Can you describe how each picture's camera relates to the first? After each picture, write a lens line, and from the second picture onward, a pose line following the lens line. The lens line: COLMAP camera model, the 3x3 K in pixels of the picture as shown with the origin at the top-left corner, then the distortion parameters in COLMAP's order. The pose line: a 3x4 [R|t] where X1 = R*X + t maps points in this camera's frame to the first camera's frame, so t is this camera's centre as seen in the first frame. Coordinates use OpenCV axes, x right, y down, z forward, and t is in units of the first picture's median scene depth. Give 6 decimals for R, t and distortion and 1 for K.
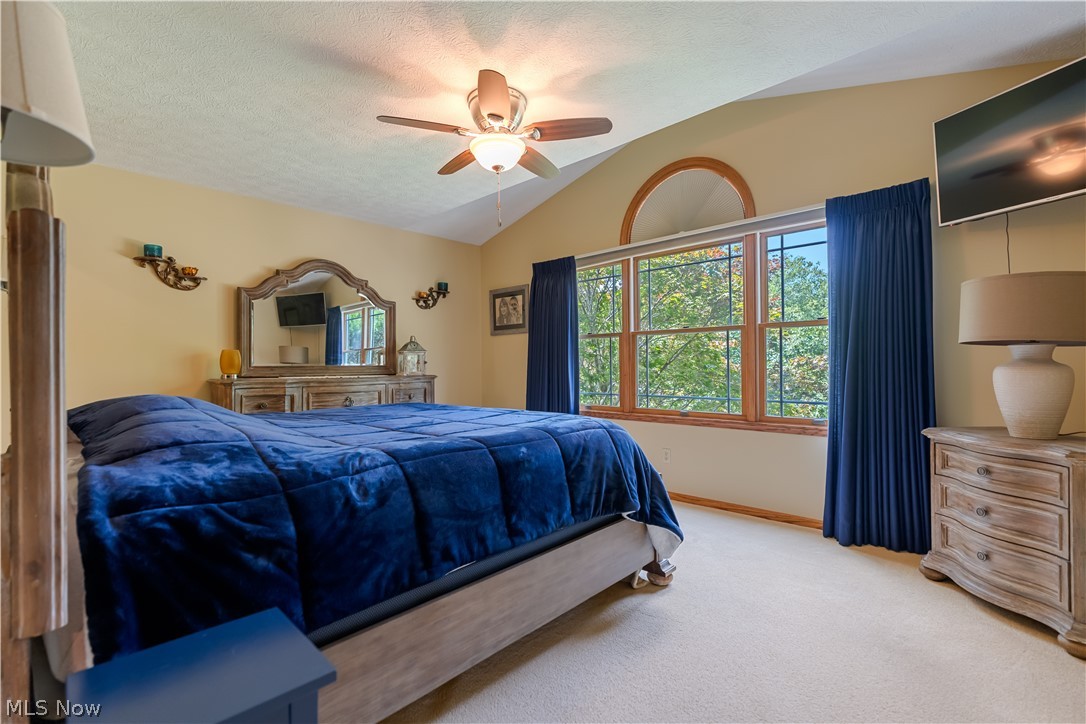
lens RADIAL K [[491.7, 0, 542.4], [0, 491.7, 356.6], [0, 0, 1]] dist [-0.006422, 0.000724]
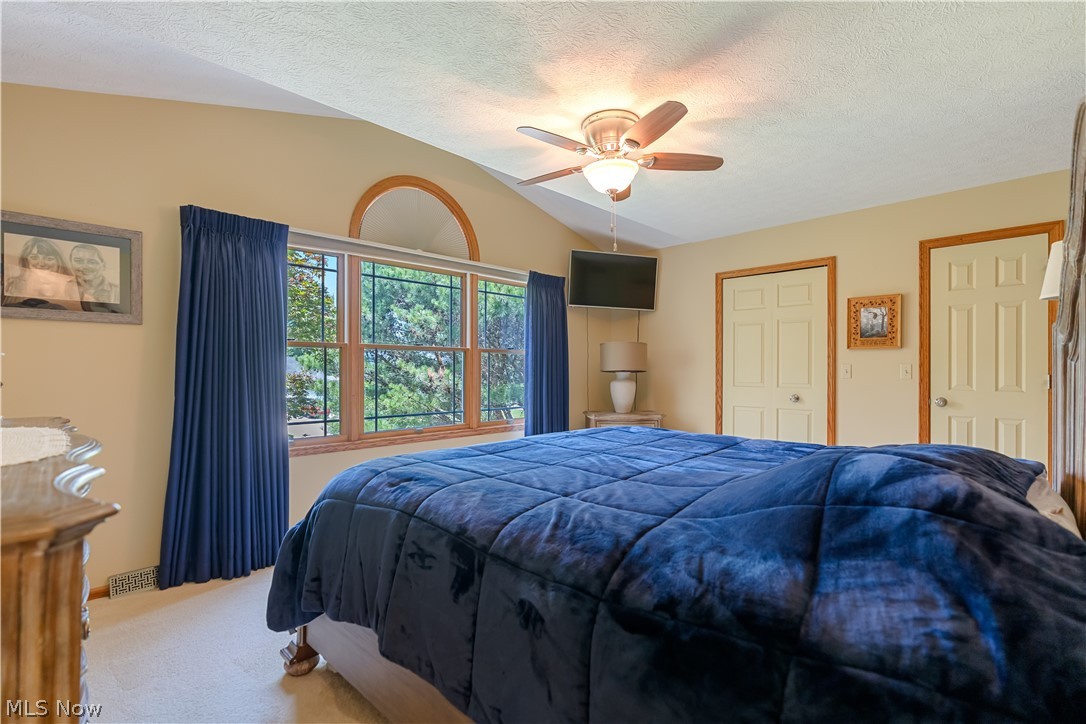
lens RADIAL K [[491.7, 0, 541.7], [0, 491.7, 370.2], [0, 0, 1]] dist [-0.006422, 0.000724]
pose [[0.002211, 0.020236, 0.999793, -0.744611], [-0.001850, 0.999794, -0.020232, 0.012401], [-0.999996, -0.001805, 0.002248, 0.782375]]
